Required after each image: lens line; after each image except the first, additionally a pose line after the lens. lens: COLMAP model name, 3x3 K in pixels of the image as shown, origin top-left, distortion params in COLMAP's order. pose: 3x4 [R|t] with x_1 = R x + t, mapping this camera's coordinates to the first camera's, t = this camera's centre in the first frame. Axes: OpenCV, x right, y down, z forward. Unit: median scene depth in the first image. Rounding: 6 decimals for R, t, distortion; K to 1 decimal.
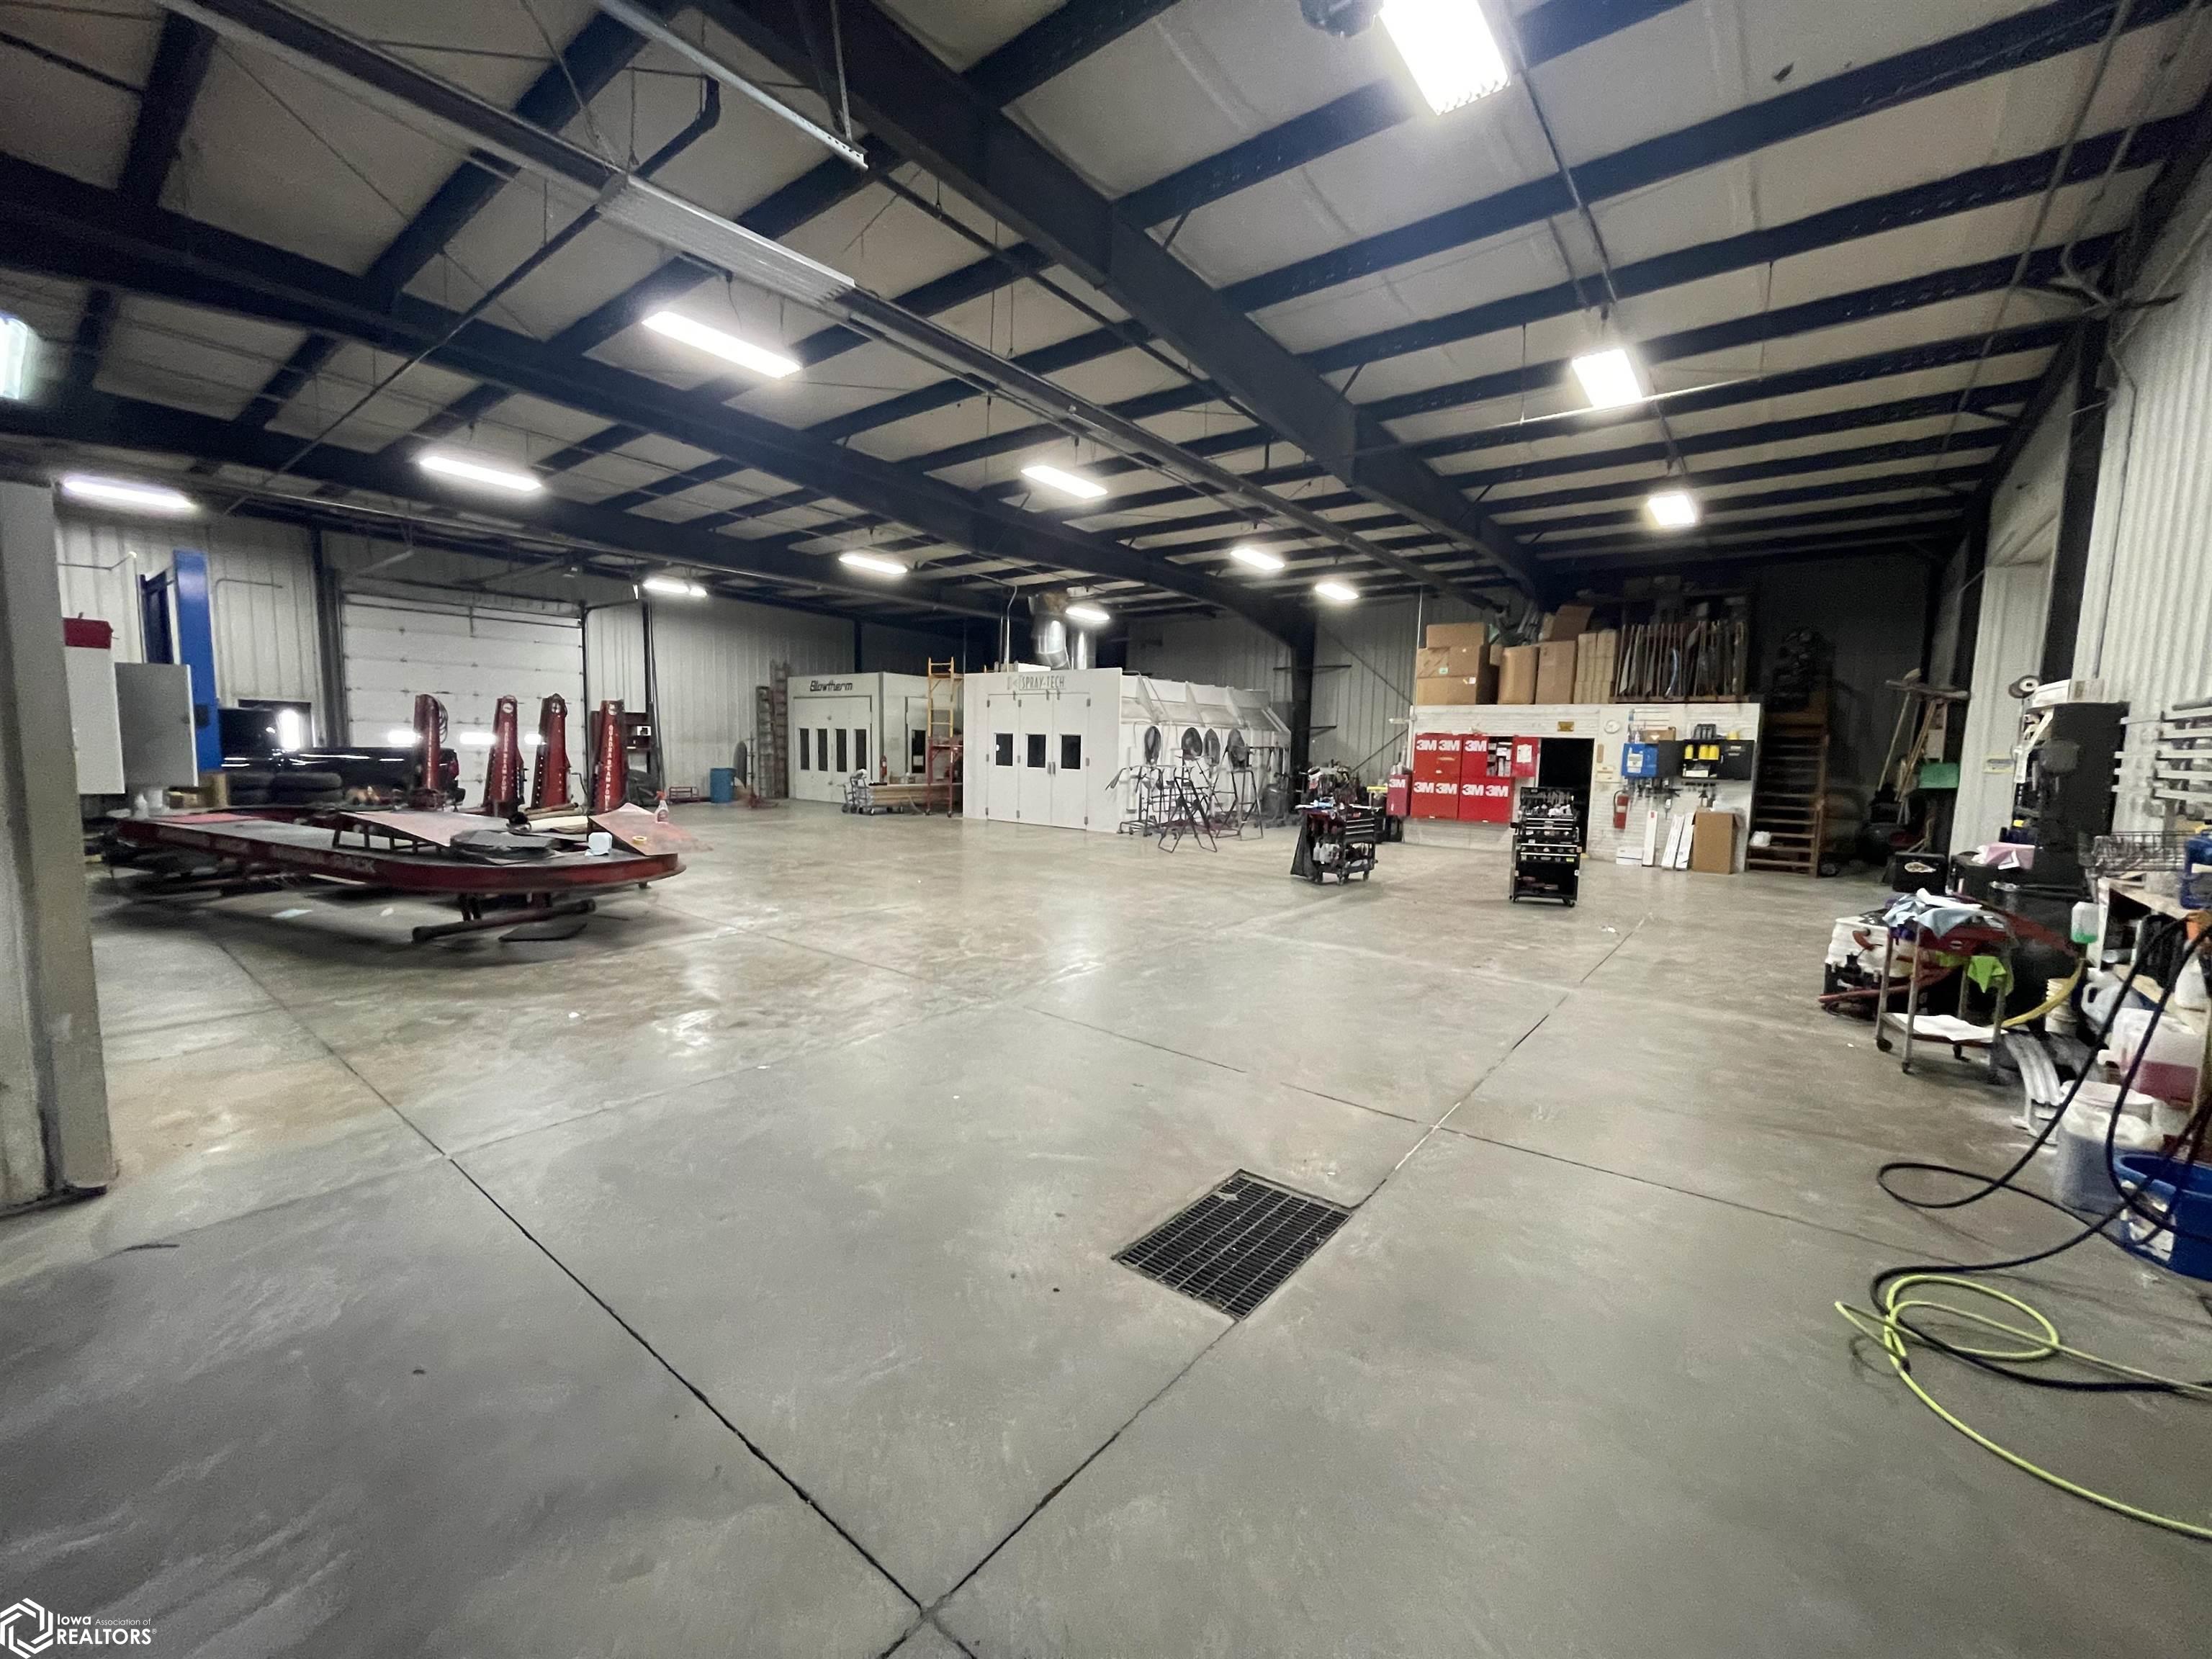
lens RADIAL K [[885.6, 0, 1098.6], [0, 885.6, 830.7], [0, 0, 1]] dist [-0.000861, -0.000173]
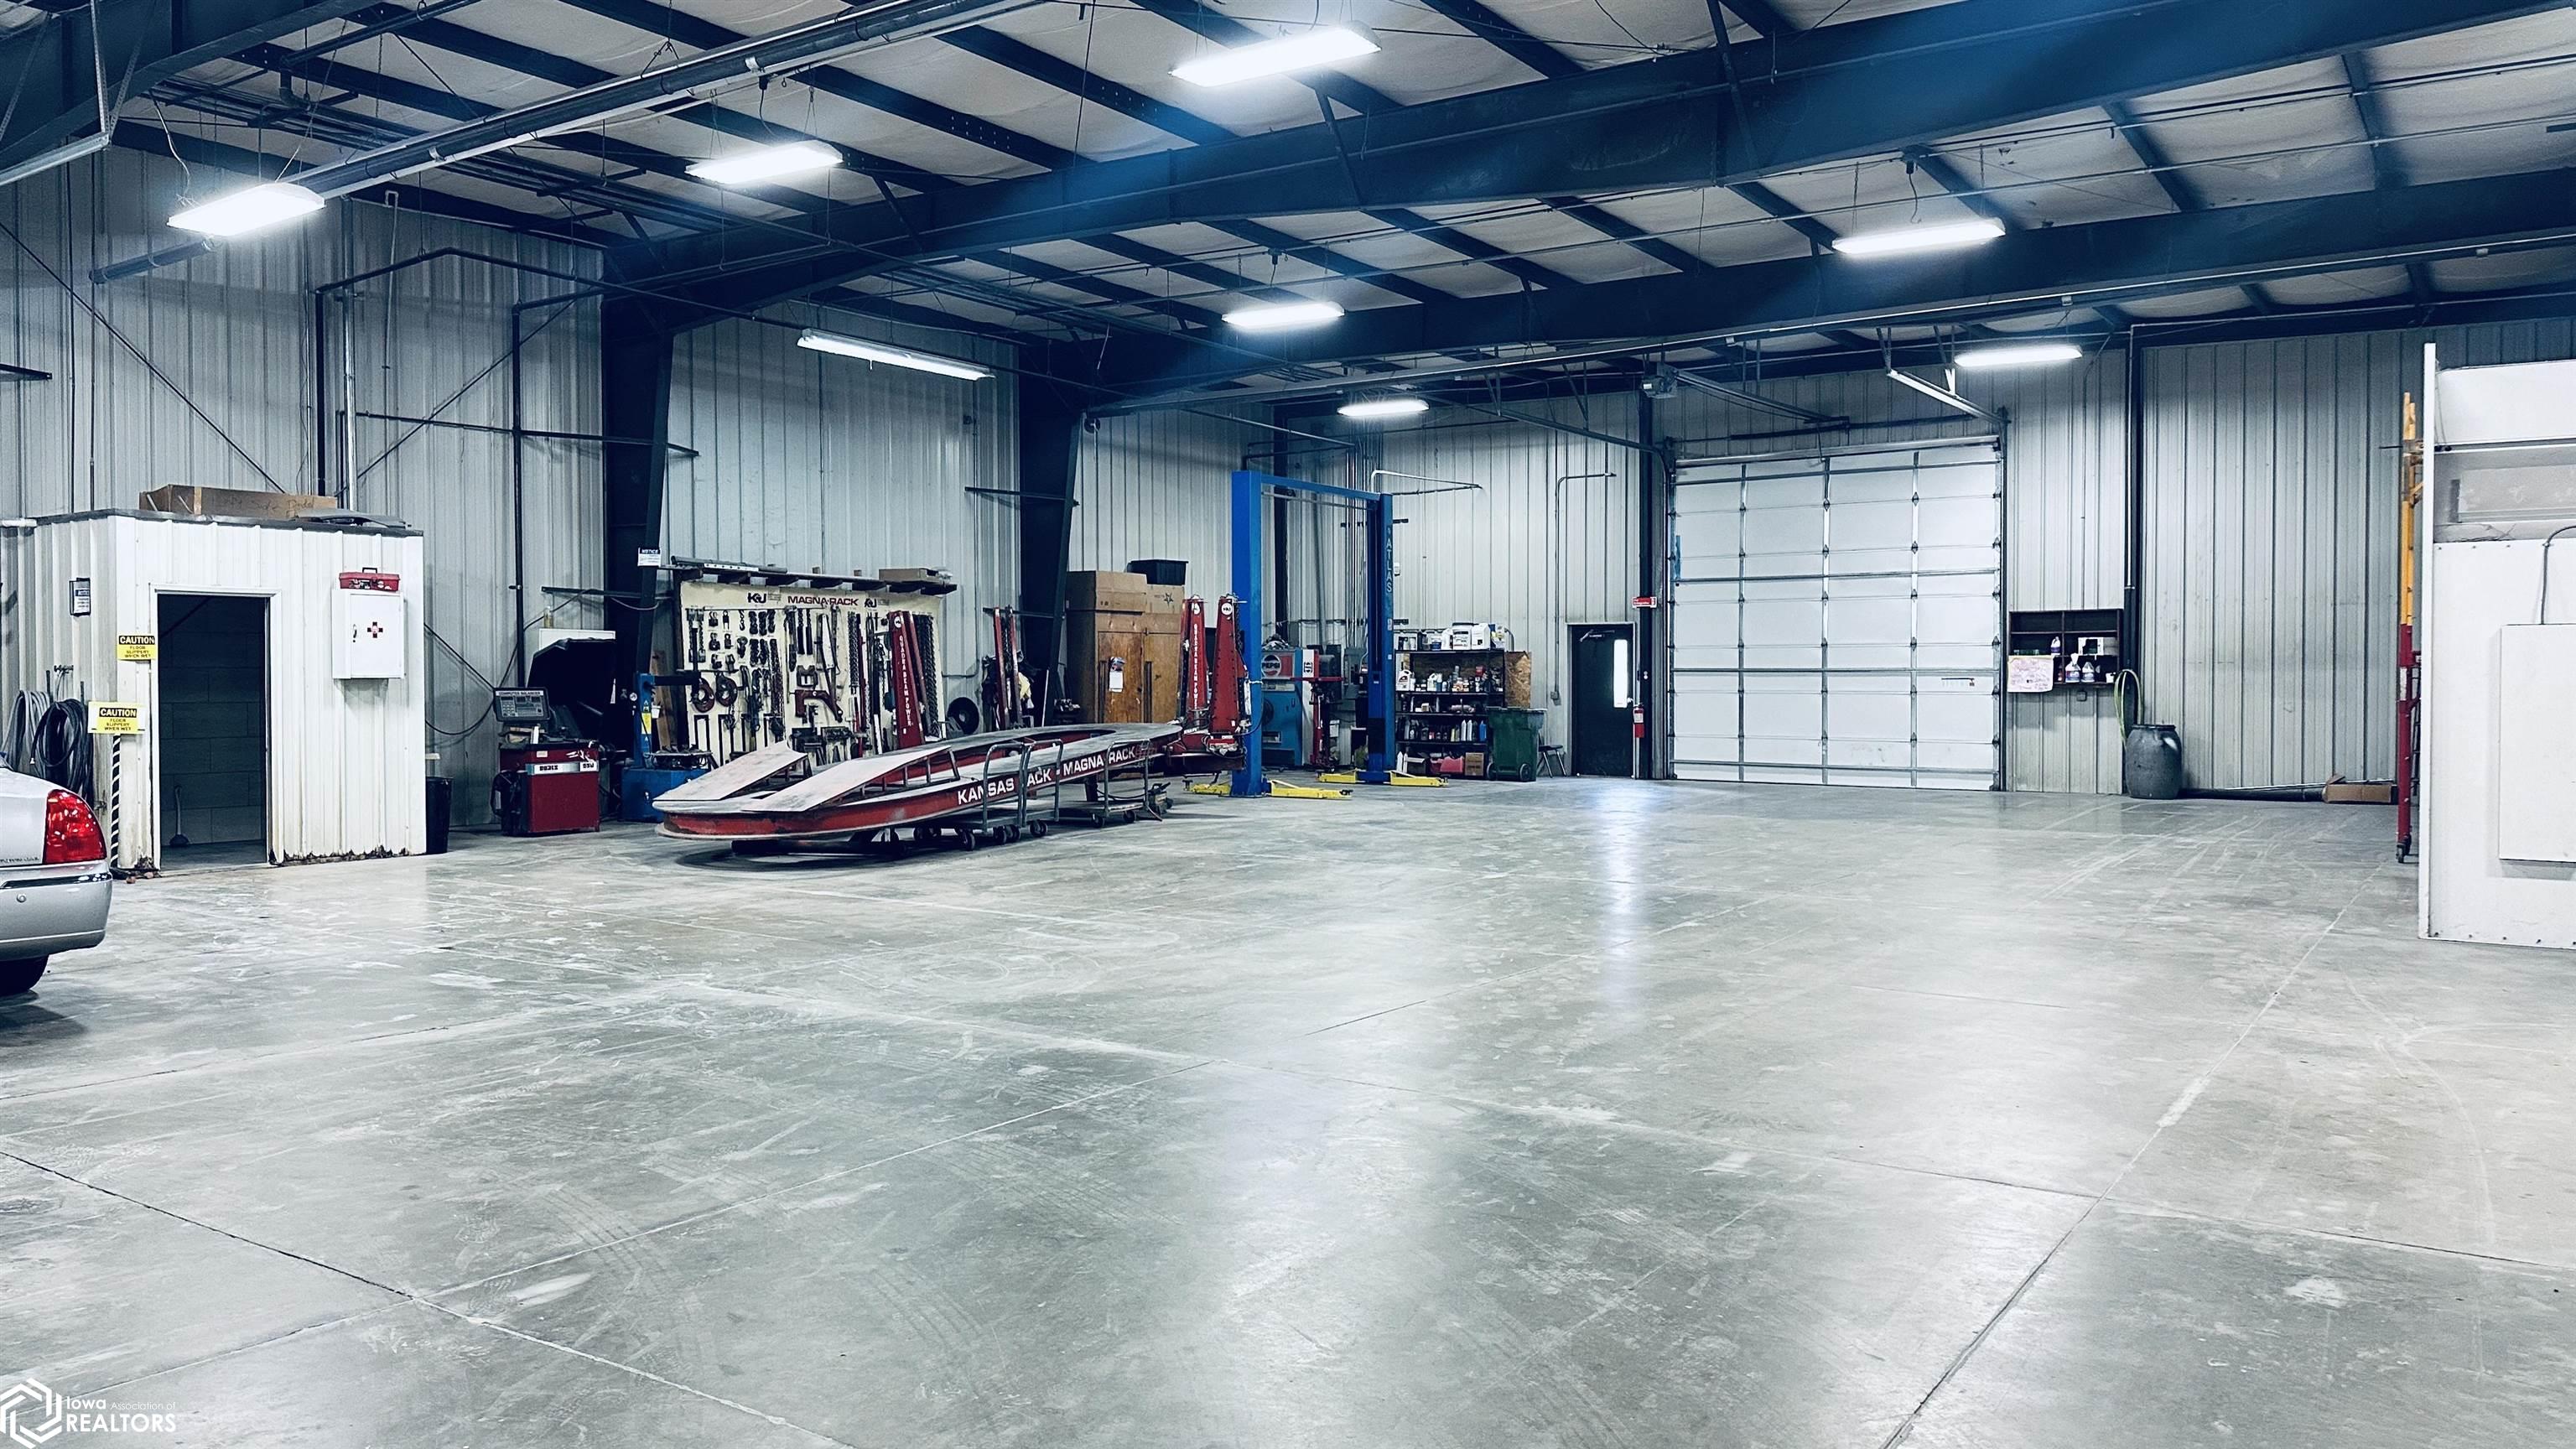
lens RADIAL K [[1822.8, 0, 1291.4], [0, 1822.8, 711.5], [0, 0, 1]] dist [0.083896, -0.106695]
pose [[0.074426, -0.009617, -0.997180, 0.595703], [-0.100667, 0.994773, -0.017108, -0.016618], [0.992133, 0.101656, 0.073069, 0.598023]]
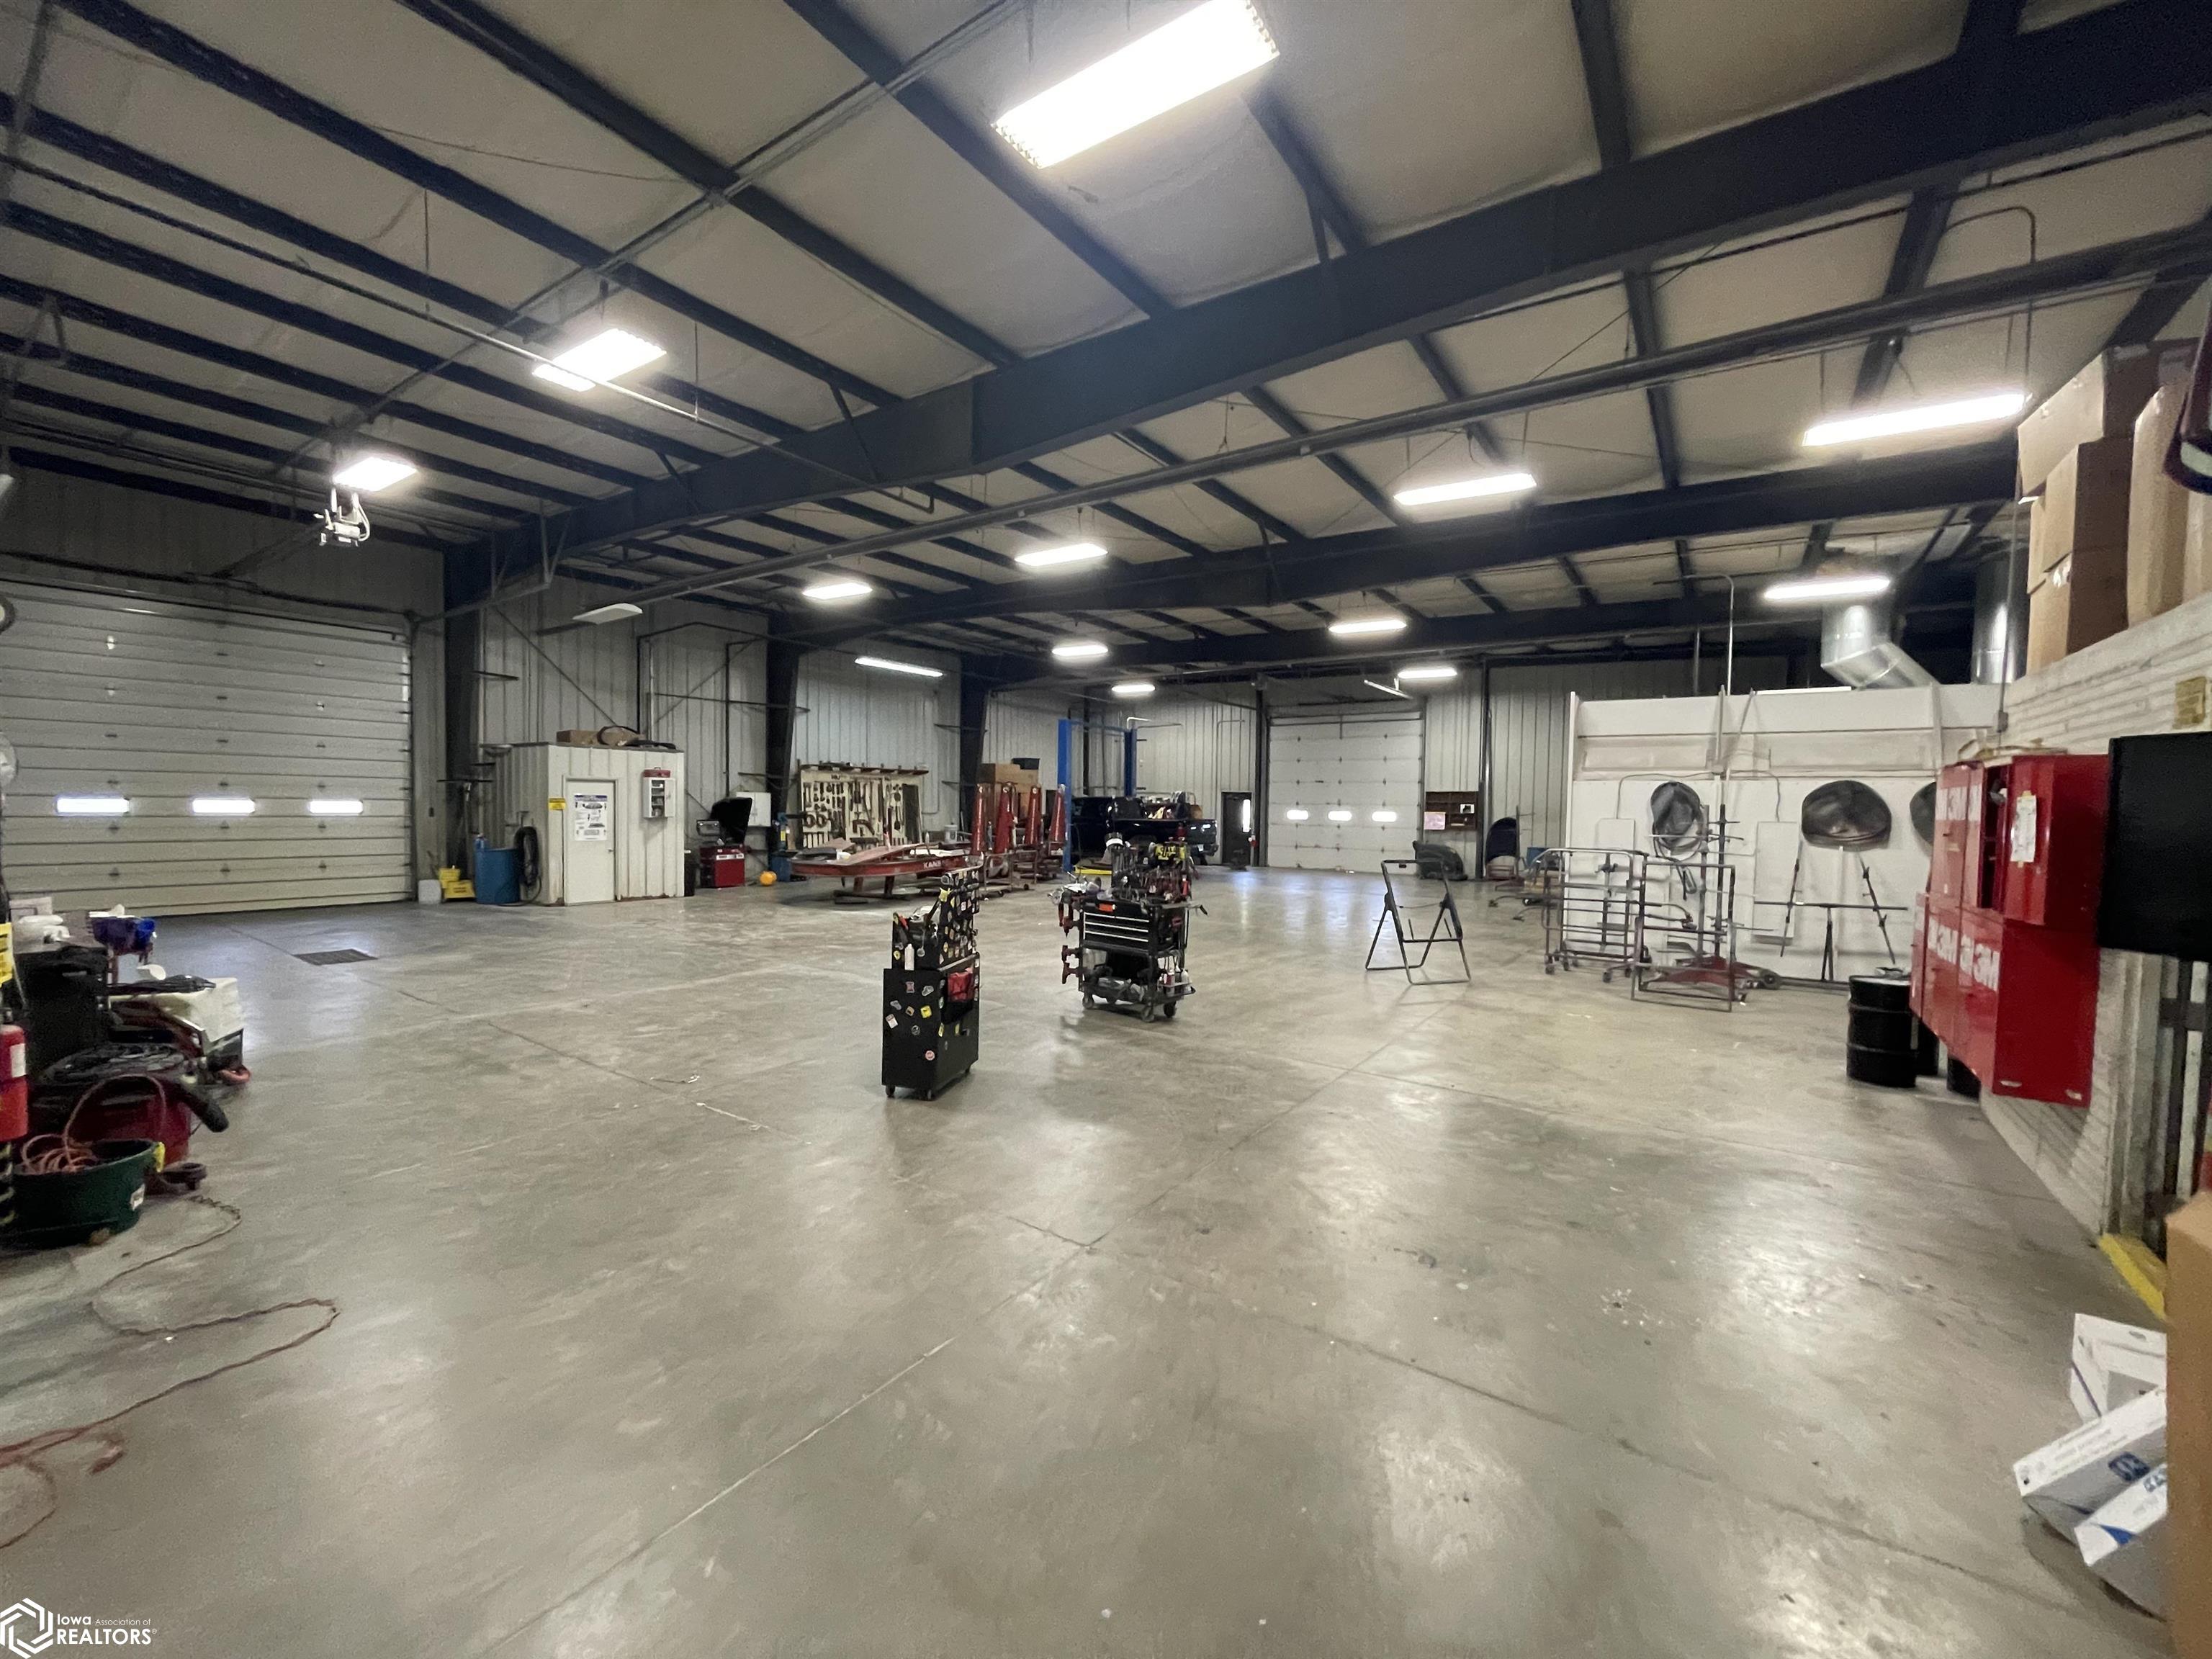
lens RADIAL K [[906.1, 0, 1096.1], [0, 906.1, 838.1], [0, 0, 1]] dist [-0.001111, -0.000140]
pose [[0.063031, 0.012293, -0.997936, 0.661752], [-0.118409, 0.992954, 0.004753, -0.038501], [0.990962, 0.117865, 0.064042, 0.620583]]
